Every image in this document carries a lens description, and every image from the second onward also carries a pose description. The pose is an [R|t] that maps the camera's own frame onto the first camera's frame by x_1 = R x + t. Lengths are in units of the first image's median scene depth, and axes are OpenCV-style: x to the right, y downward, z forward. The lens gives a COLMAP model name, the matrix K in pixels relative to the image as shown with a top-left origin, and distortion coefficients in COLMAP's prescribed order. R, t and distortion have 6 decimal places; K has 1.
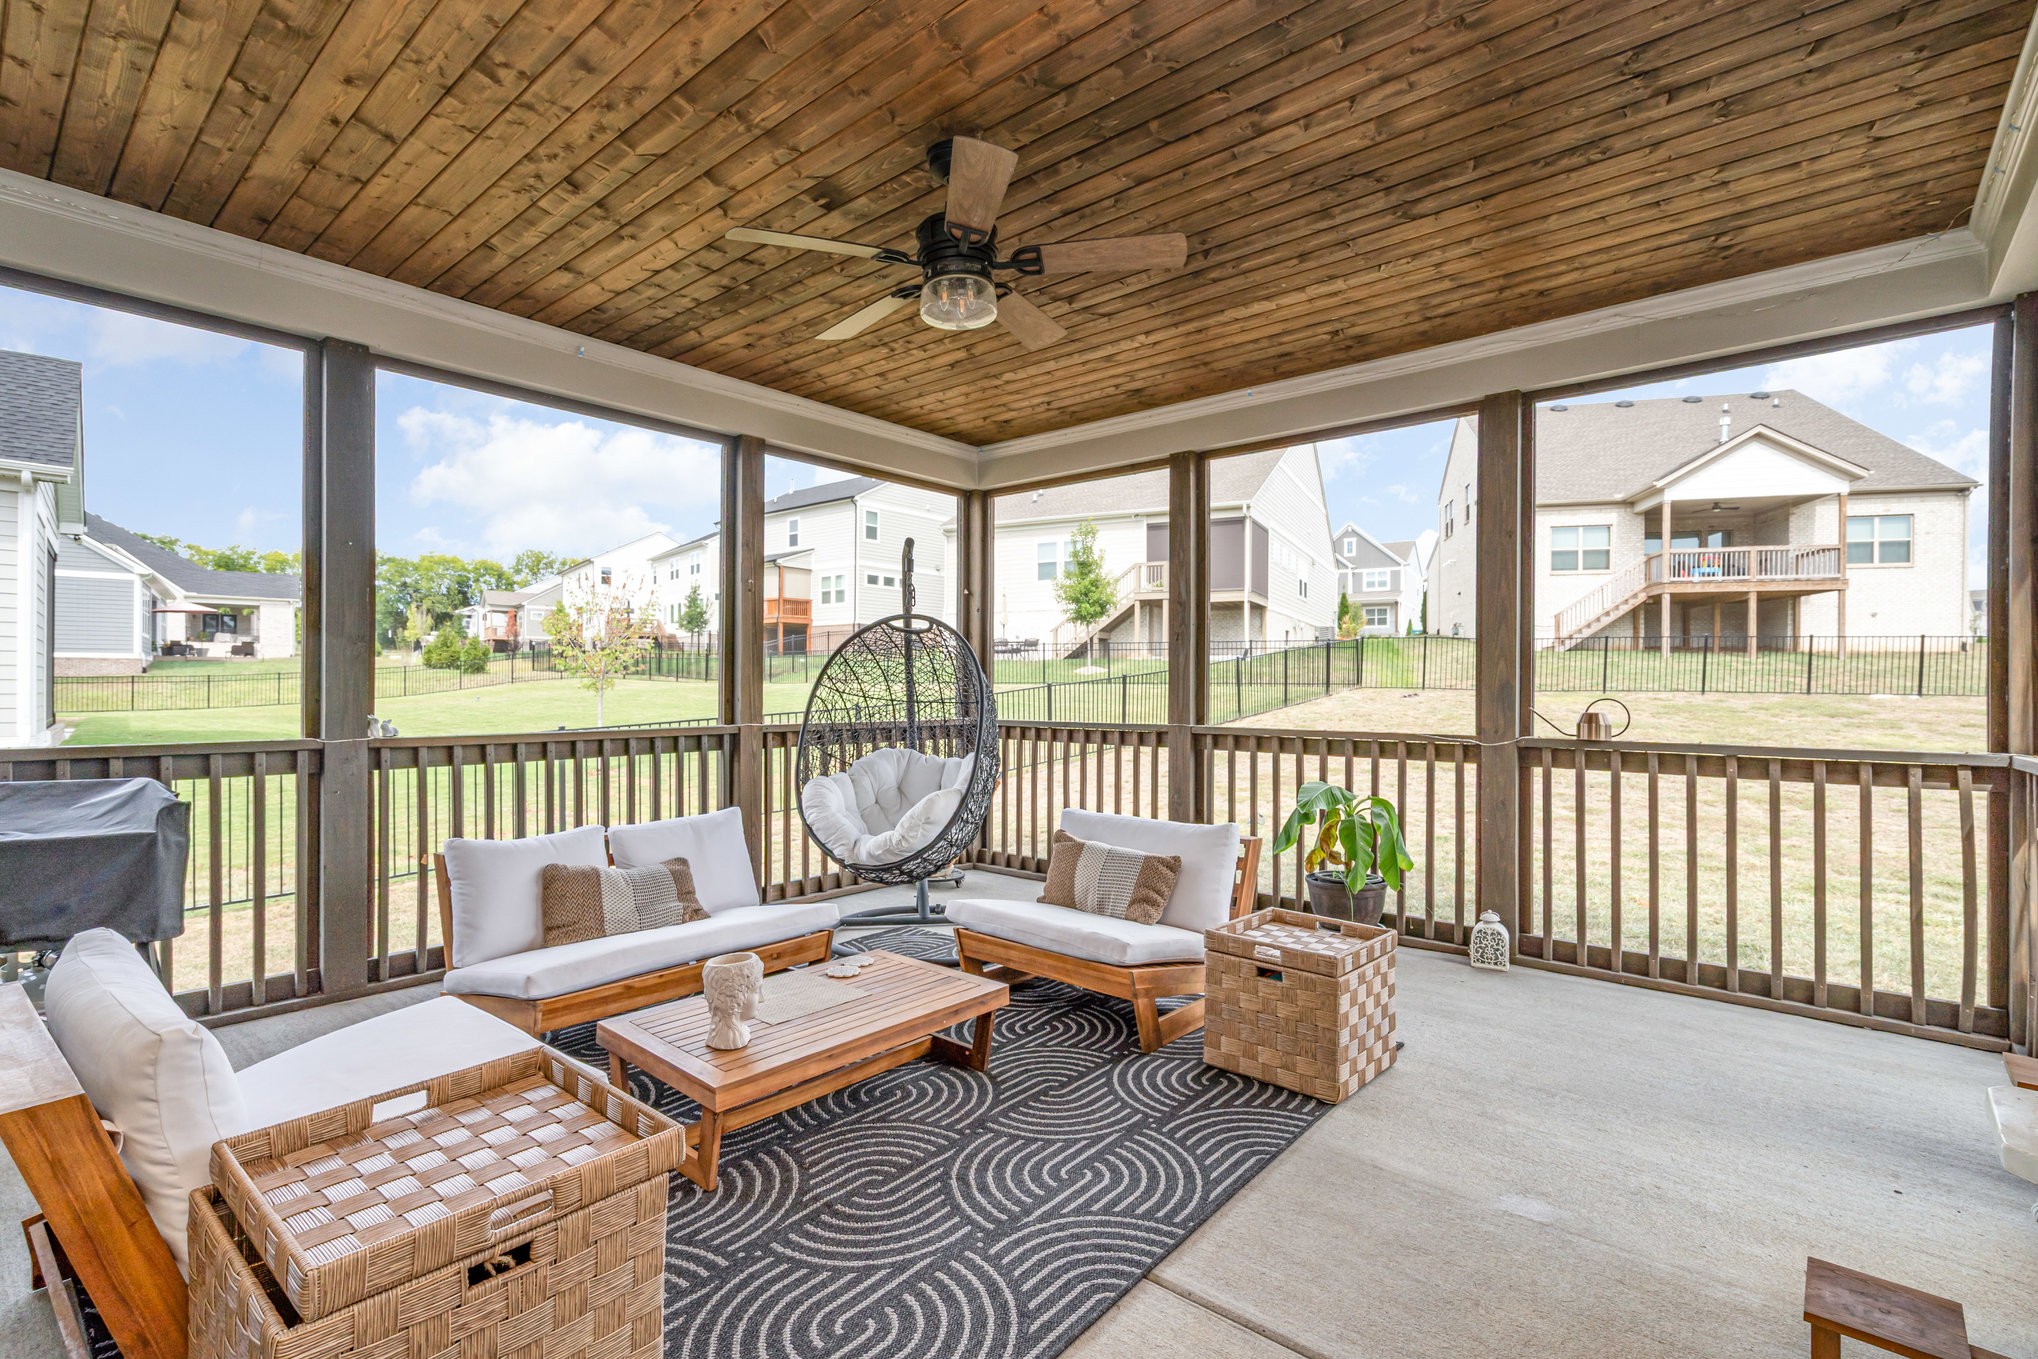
lens RADIAL K [[943.6, 0, 1019.0], [0, 943.6, 679.5], [0, 0, 1]] dist [-0.000517, -0.000147]
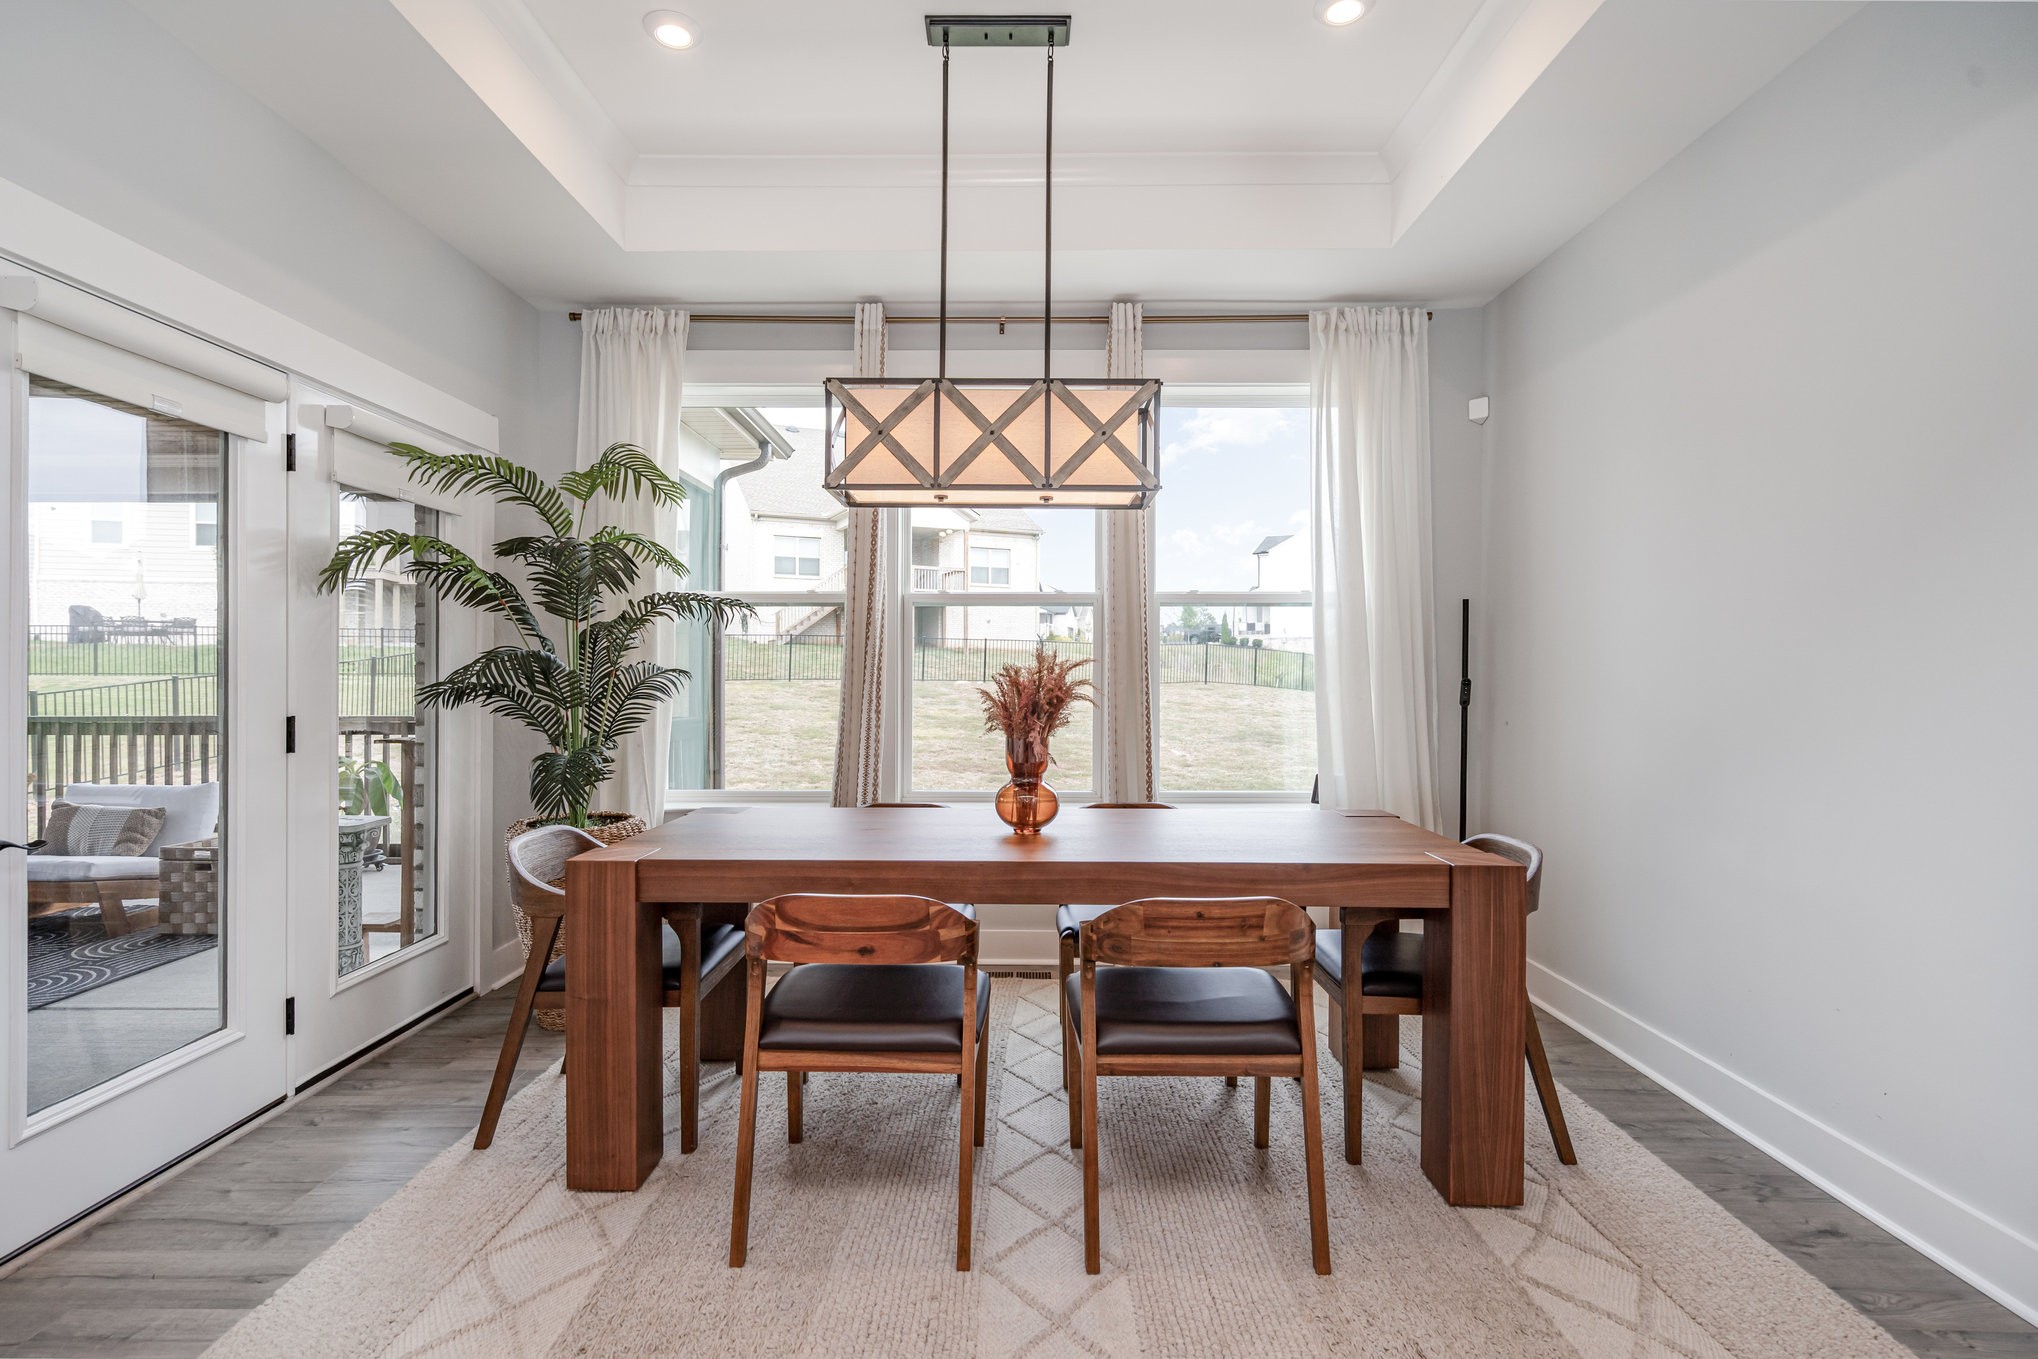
lens RADIAL K [[1001.4, 0, 1019.0], [0, 1001.4, 679.5], [0, 0, 1]] dist [-0.002791, -0.000292]
pose [[0.772541, -0.006943, 0.634927, 0.131231], [-0.000979, 0.999926, 0.012126, -0.014684], [-0.634964, -0.009989, 0.772477, -0.602235]]
